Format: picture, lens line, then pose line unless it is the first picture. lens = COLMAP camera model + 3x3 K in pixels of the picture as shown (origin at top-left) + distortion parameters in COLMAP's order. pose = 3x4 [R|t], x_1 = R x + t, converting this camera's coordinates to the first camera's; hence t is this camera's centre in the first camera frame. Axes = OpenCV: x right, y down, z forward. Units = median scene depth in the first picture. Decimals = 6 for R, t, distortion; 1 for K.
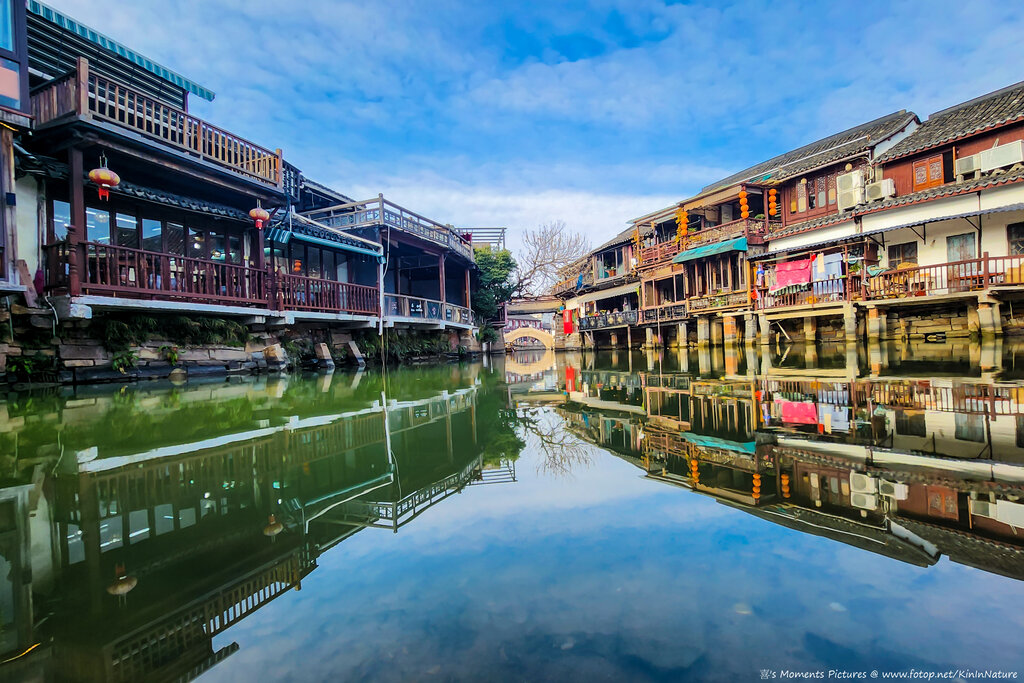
lens RADIAL K [[479.0, 0, 514.4], [0, 479.0, 344.9], [0, 0, 1]] dist [-0.003536, 0.000649]
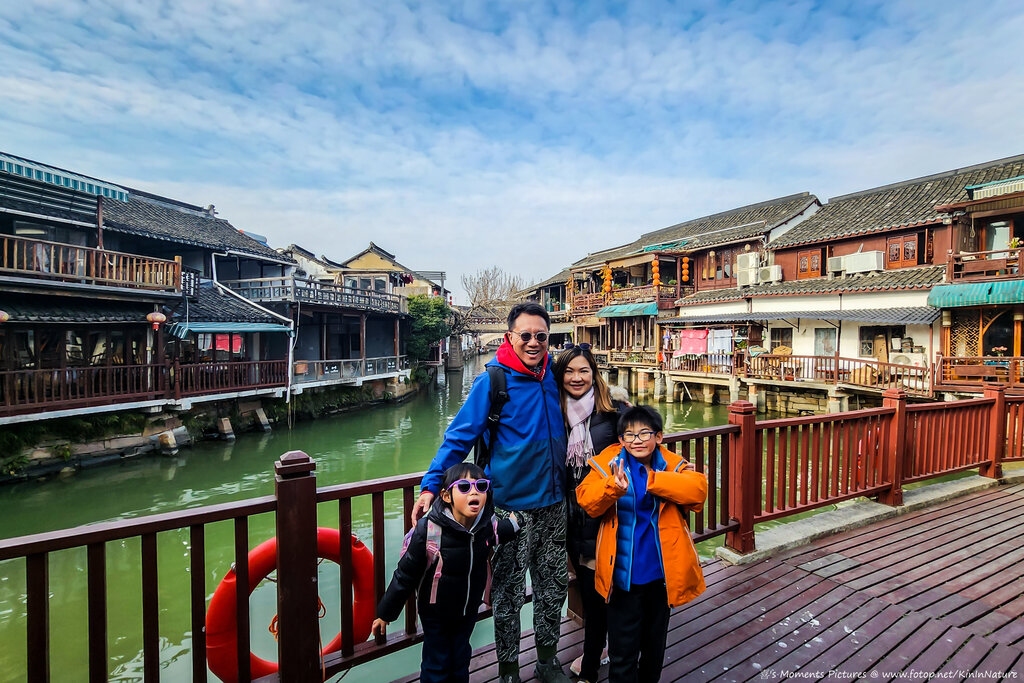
lens RADIAL K [[479.0, 0, 514.4], [0, 479.0, 344.9], [0, 0, 1]] dist [-0.003536, 0.000649]
pose [[0.998815, 0.044149, 0.020494, 0.170669], [-0.044623, 0.998733, 0.023276, -0.163905], [-0.019441, -0.024163, 0.999519, -0.081799]]
